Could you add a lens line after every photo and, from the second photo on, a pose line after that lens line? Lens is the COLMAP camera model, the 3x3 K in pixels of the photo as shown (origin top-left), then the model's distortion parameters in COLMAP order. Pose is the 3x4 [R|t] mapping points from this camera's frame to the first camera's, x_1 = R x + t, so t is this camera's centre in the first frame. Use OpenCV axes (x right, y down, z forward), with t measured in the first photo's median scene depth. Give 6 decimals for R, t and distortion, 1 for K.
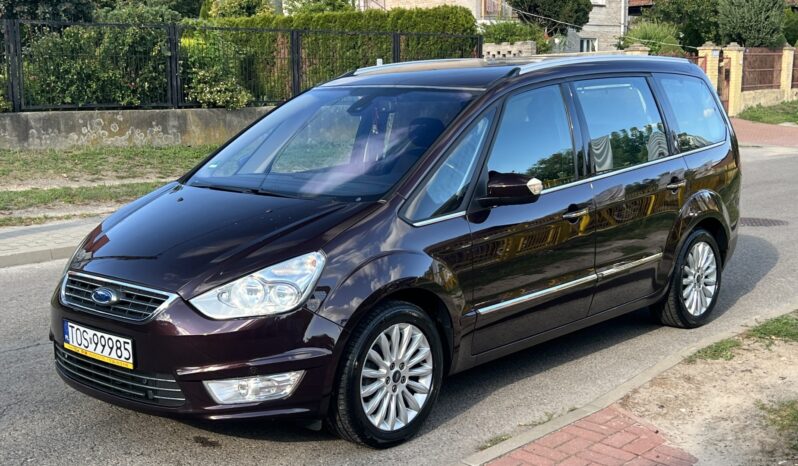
lens RADIAL K [[1004.6, 0, 399.0], [0, 1004.6, 233.0], [0, 0, 1]] dist [0.182409, -0.482442]
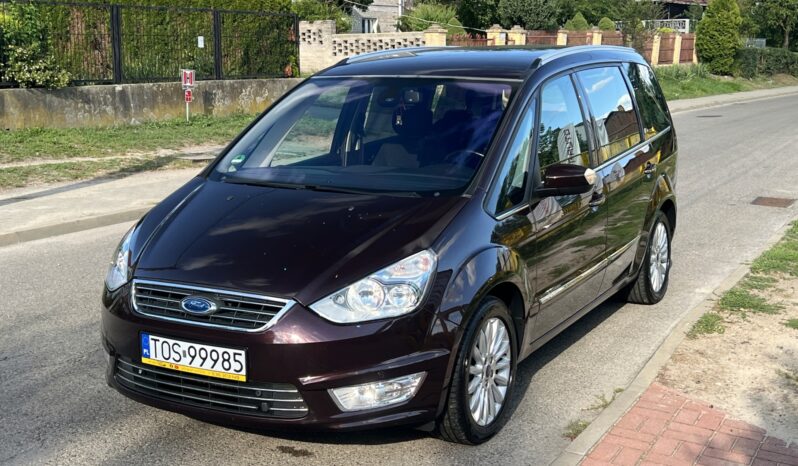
lens RADIAL K [[1004.6, 0, 399.0], [0, 1004.6, 233.0], [0, 0, 1]] dist [0.182409, -0.482442]
pose [[0.971597, -0.034051, 0.234178, -0.314081], [0.028778, 0.999250, 0.025897, -0.022329], [-0.234884, -0.018422, 0.971849, 0.052253]]
